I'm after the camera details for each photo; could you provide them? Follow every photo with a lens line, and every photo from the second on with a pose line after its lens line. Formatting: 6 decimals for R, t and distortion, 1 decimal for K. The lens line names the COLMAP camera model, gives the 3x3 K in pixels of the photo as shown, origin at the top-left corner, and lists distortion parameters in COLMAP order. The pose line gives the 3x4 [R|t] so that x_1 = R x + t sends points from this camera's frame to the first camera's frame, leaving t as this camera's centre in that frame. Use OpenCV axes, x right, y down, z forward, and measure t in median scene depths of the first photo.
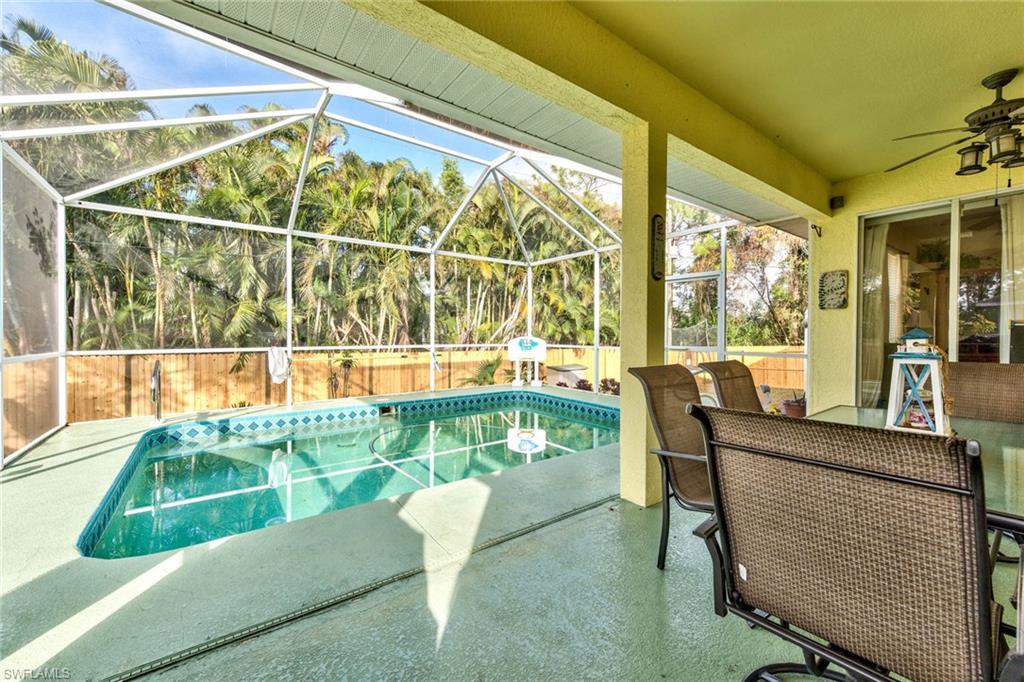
lens RADIAL K [[410.7, 0, 515.0], [0, 410.7, 335.6], [0, 0, 1]] dist [-0.000352, -0.000118]
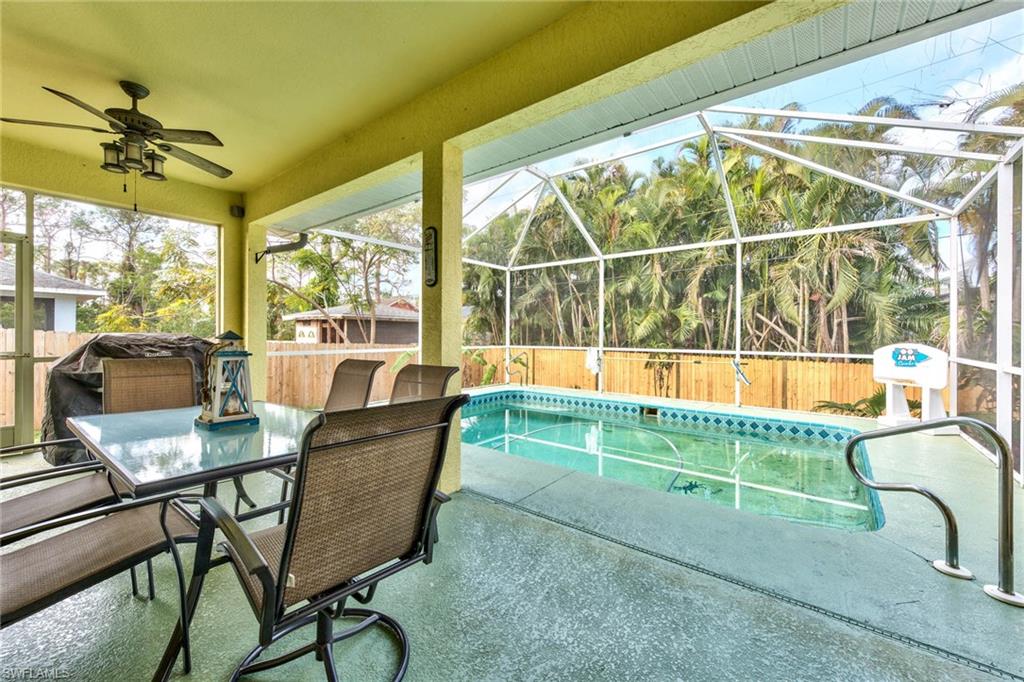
lens RADIAL K [[410.7, 0, 515.0], [0, 410.7, 335.6], [0, 0, 1]] dist [-0.000352, -0.000118]
pose [[0.259012, 0.002682, -0.965870, 0.392492], [-0.009998, 0.999950, 0.000095, -0.005032], [0.965822, 0.009632, 0.259026, 0.255807]]
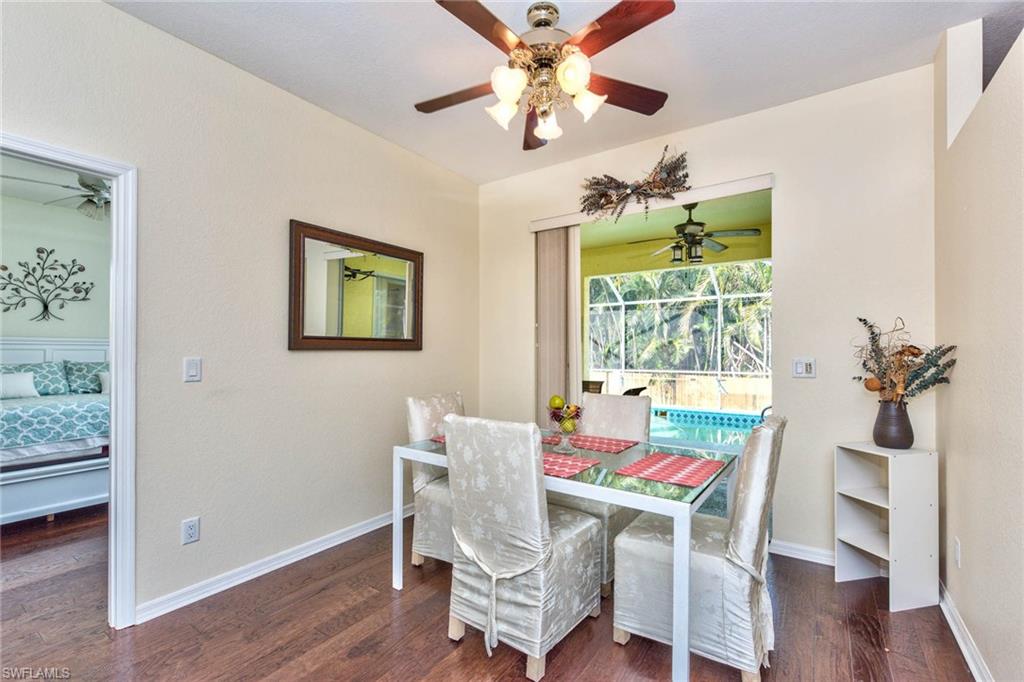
lens RADIAL K [[459.4, 0, 516.8], [0, 459.4, 345.8], [0, 0, 1]] dist [-0.004164, -0.000917]
pose [[0.331429, -0.013388, -0.943385, 0.710367], [-0.008546, 0.999816, -0.017192, -0.021705], [0.943441, 0.013760, 0.331253, -0.036128]]
